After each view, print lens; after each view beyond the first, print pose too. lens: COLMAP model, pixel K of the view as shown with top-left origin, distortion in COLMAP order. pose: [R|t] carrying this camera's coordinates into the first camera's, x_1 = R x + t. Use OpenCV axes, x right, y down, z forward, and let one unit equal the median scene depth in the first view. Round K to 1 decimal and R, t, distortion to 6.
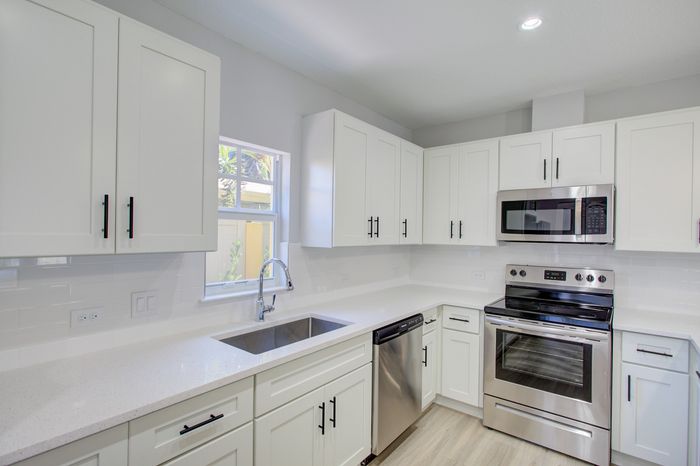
lens RADIAL K [[341.7, 0, 350.0], [0, 341.7, 231.4], [0, 0, 1]] dist [-0.009424, 0.001419]
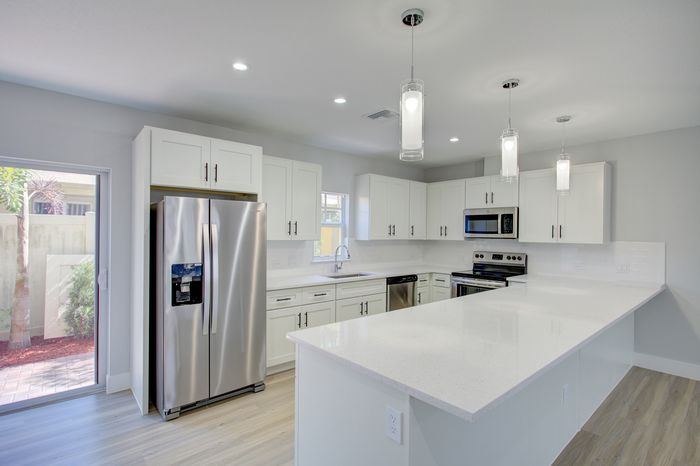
lens RADIAL K [[341.7, 0, 349.5], [0, 341.7, 233.6], [0, 0, 1]] dist [-0.009424, 0.001419]
pose [[0.983199, -0.001541, -0.182532, 0.193970], [0.002544, 0.999983, 0.005261, -0.003306], [0.182521, -0.005637, 0.983186, -0.981125]]
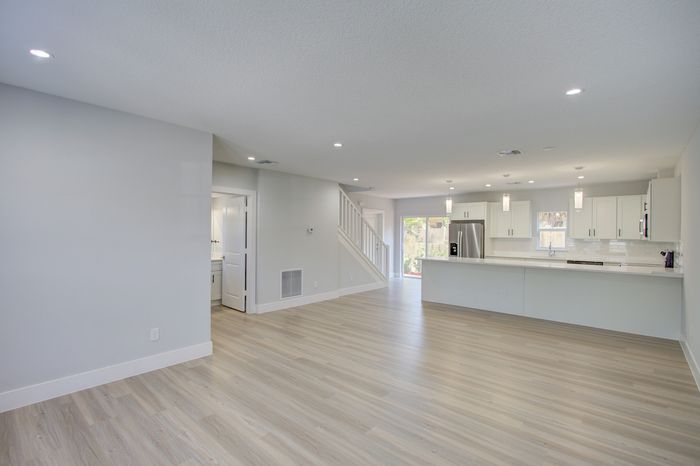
lens RADIAL K [[328.6, 0, 351.9], [0, 328.6, 234.1], [0, 0, 1]] dist [-0.001025, -0.000001]
pose [[-0.041936, -0.009858, -0.999072, 3.080041], [-0.002236, 0.999950, -0.009773, 0.035696], [0.999118, 0.001824, -0.041956, -0.974193]]
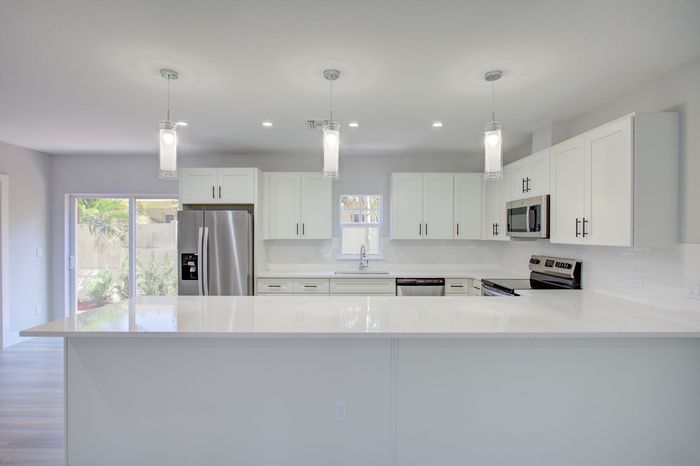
lens RADIAL K [[341.7, 0, 347.9], [0, 341.7, 237.0], [0, 0, 1]] dist [-0.009424, 0.001419]
pose [[0.627524, -0.001940, -0.778595, 1.274368], [0.009776, 0.999938, 0.005387, 0.015451], [0.778536, -0.010991, 0.627504, -0.465256]]
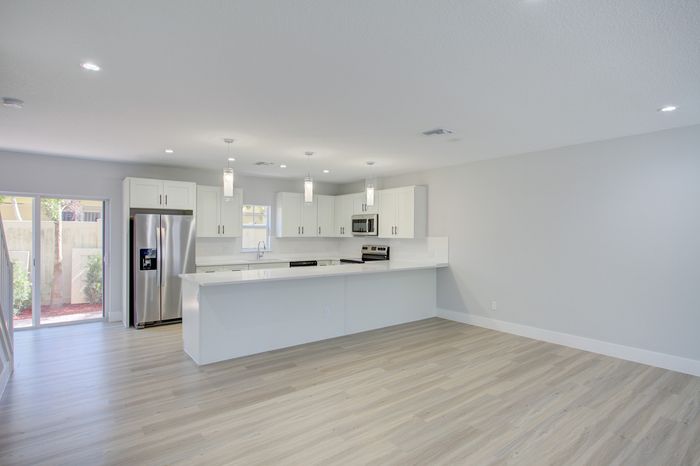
lens RADIAL K [[365.9, 0, 346.8], [0, 365.9, 234.0], [0, 0, 1]] dist [-0.003543, -0.000732]
pose [[0.970439, -0.008162, -0.241208, 1.196229], [0.009644, 0.999941, 0.004966, 0.006955], [0.241153, -0.007146, 0.970461, -1.875551]]
